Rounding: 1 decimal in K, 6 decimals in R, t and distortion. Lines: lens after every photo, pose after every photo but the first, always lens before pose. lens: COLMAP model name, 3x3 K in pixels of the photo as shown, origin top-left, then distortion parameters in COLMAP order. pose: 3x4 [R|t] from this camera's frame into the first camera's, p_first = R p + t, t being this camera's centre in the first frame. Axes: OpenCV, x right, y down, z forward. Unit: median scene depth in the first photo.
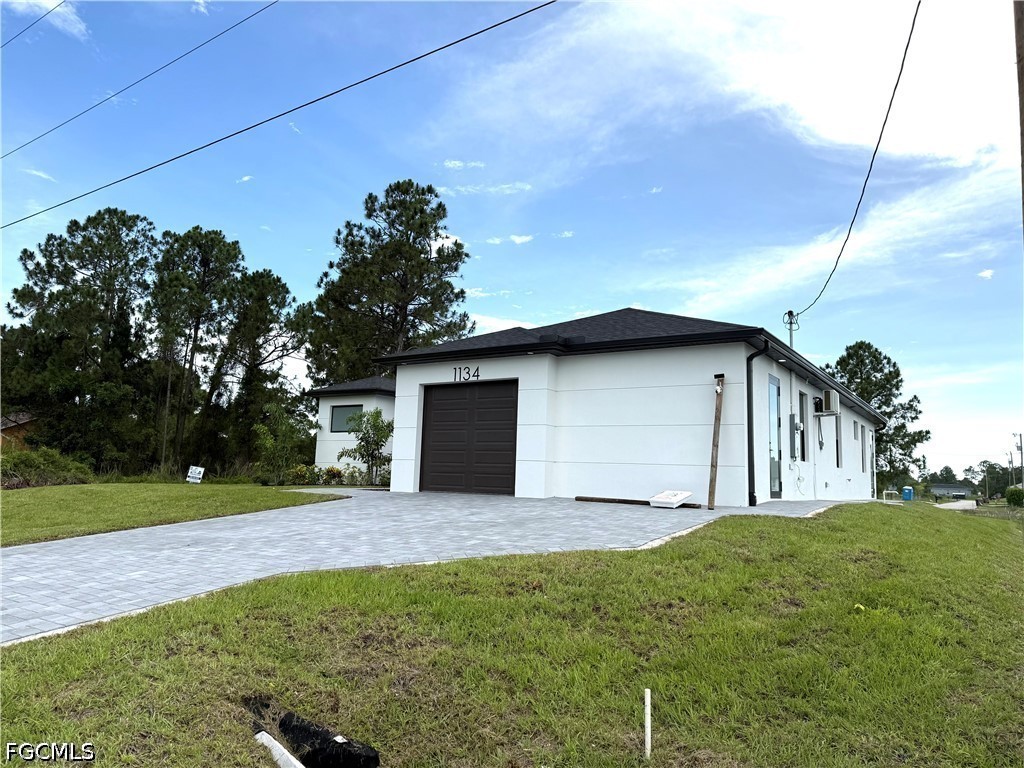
lens RADIAL K [[701.9, 0, 512.0], [0, 701.9, 384.0], [0, 0, 1]] dist [0.053982, -0.001268]
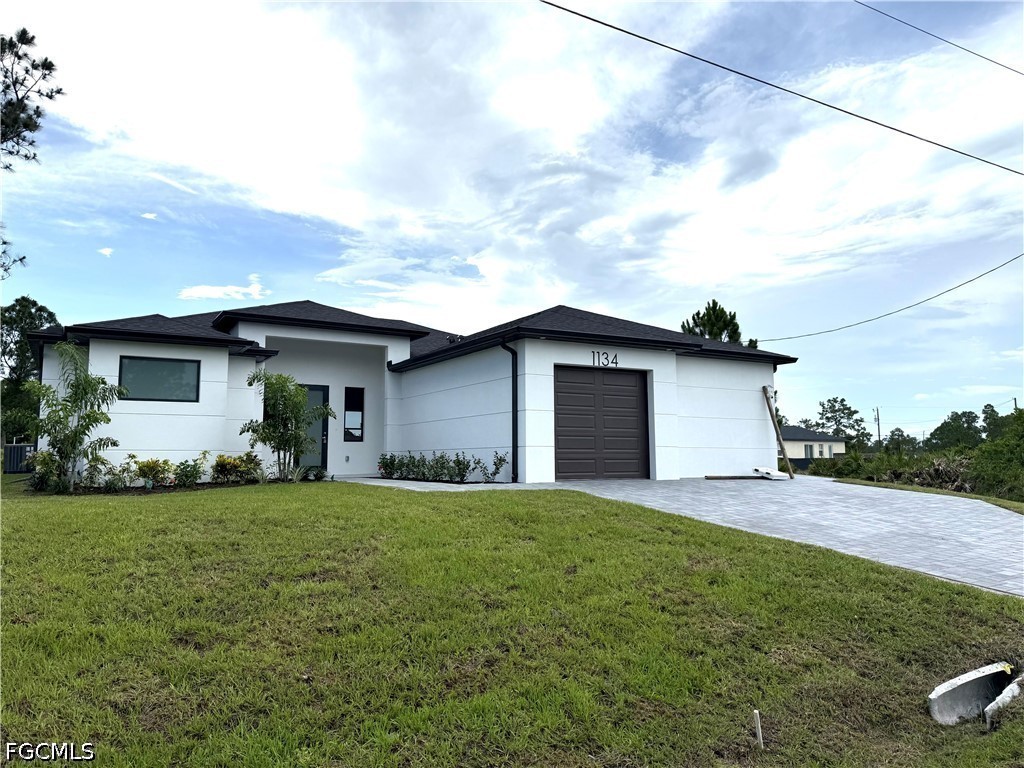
lens RADIAL K [[722.9, 0, 512.0], [0, 722.9, 384.0], [0, 0, 1]] dist [0.064931, -0.117042]
pose [[0.442898, 0.063694, 0.894307, -1.036233], [-0.099399, 0.994813, -0.021625, 0.055401], [-0.891045, -0.079316, 0.446932, 0.662954]]
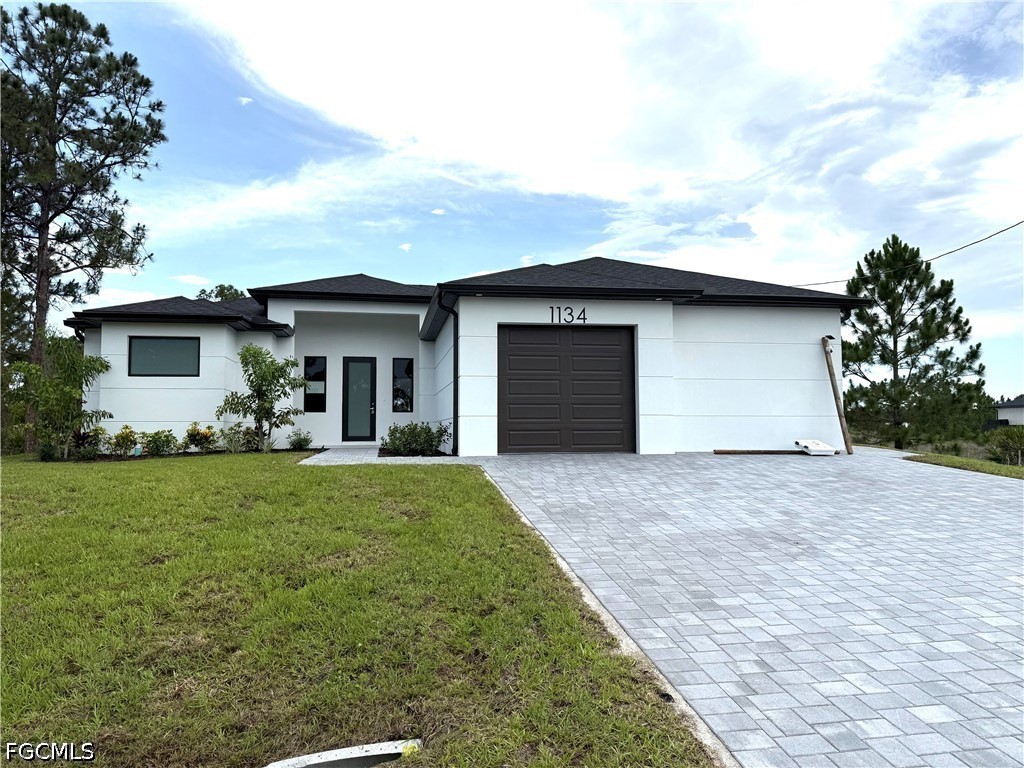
lens RADIAL K [[721.4, 0, 512.0], [0, 721.4, 384.0], [0, 0, 1]] dist [0.112292, -0.162961]
pose [[0.731529, 0.013001, 0.681686, -0.719512], [-0.063421, 0.996781, 0.049047, 0.030571], [-0.678854, -0.079112, 0.729999, 0.398505]]
